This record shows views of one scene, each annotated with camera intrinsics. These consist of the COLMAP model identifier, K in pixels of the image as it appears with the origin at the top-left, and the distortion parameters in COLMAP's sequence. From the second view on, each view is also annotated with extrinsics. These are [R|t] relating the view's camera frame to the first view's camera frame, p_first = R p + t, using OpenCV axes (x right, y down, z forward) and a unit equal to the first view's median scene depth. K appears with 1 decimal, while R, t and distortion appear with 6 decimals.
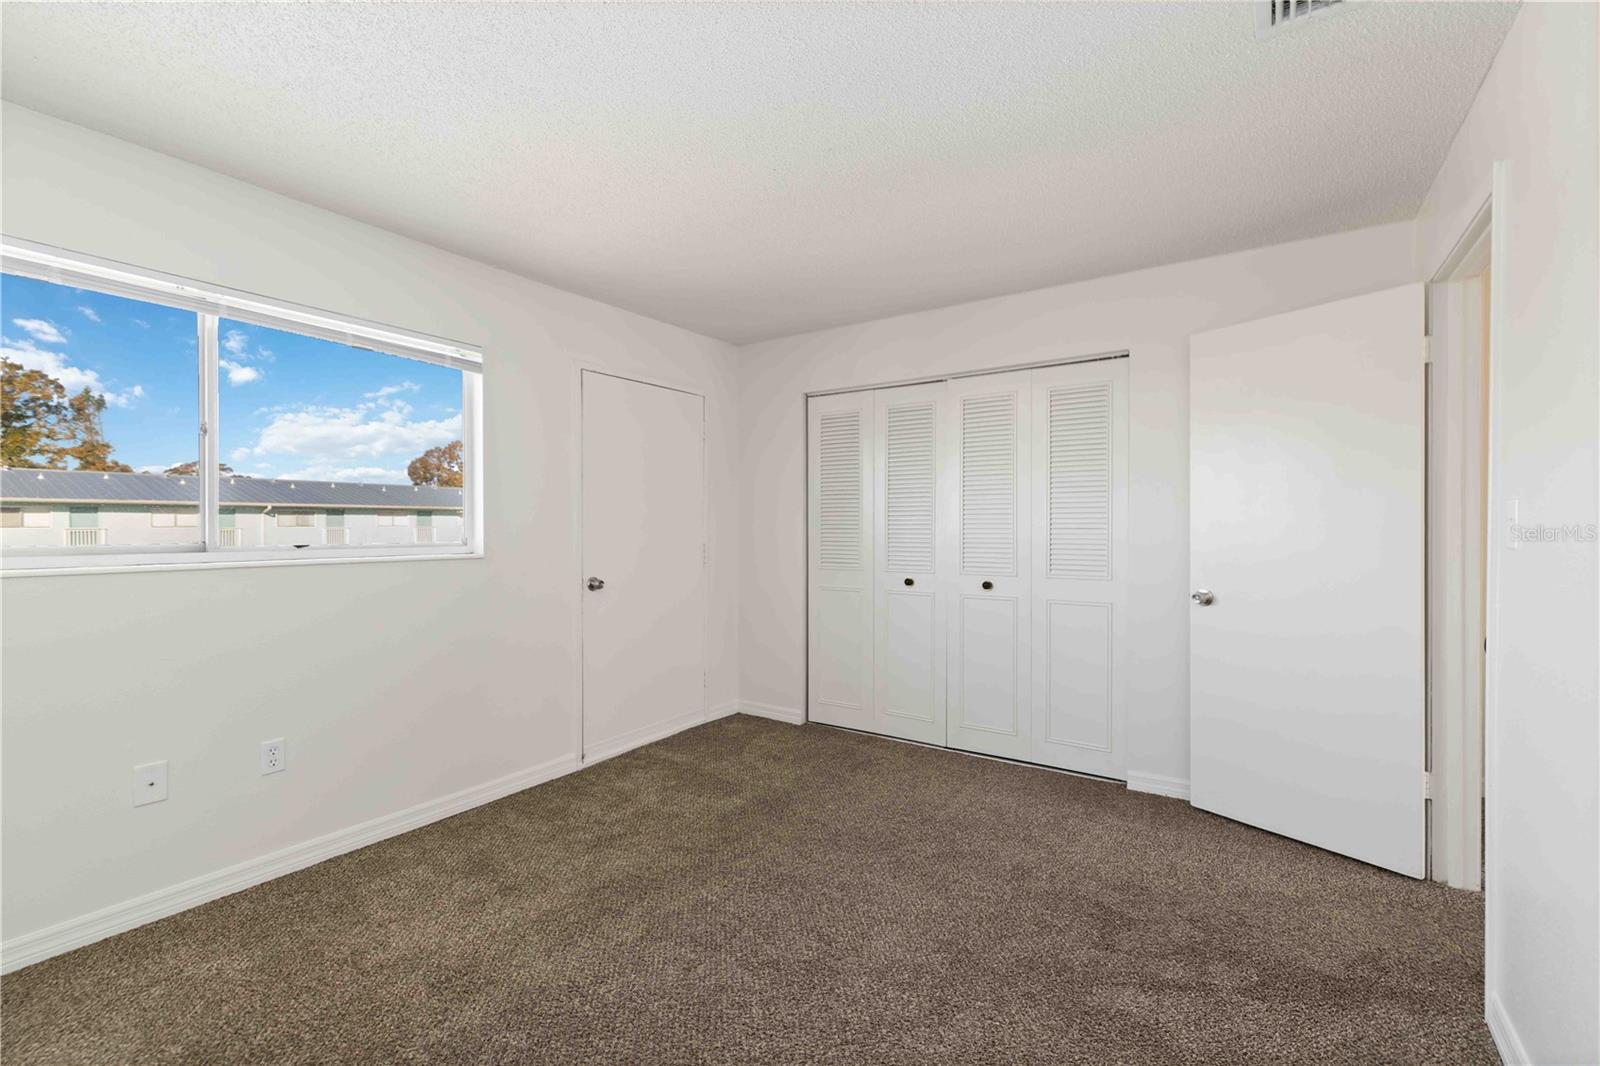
lens RADIAL K [[694.9, 0, 798.4], [0, 694.9, 525.4], [0, 0, 1]] dist [0.001424, -0.000225]
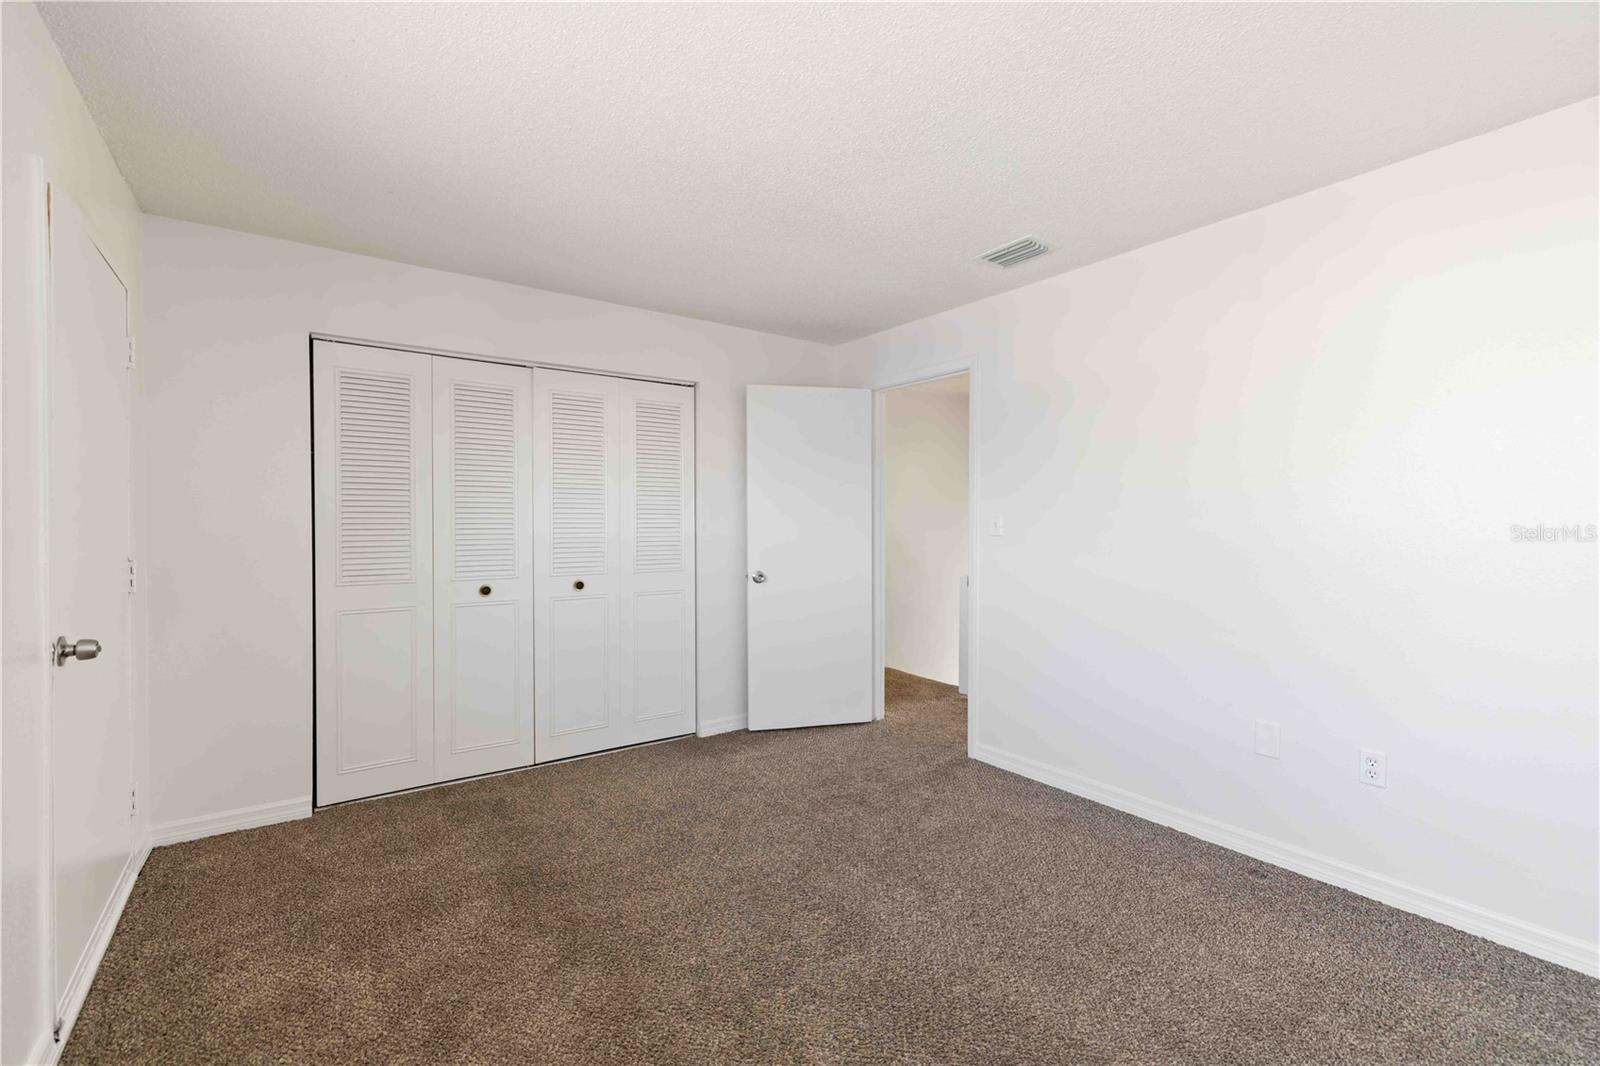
lens RADIAL K [[694.9, 0, 798.4], [0, 694.9, 525.4], [0, 0, 1]] dist [0.001424, -0.000225]
pose [[0.342235, -0.004547, 0.939603, -0.597957], [0.000458, 0.999989, 0.004672, -0.004133], [-0.939614, -0.001169, 0.342233, 0.393725]]
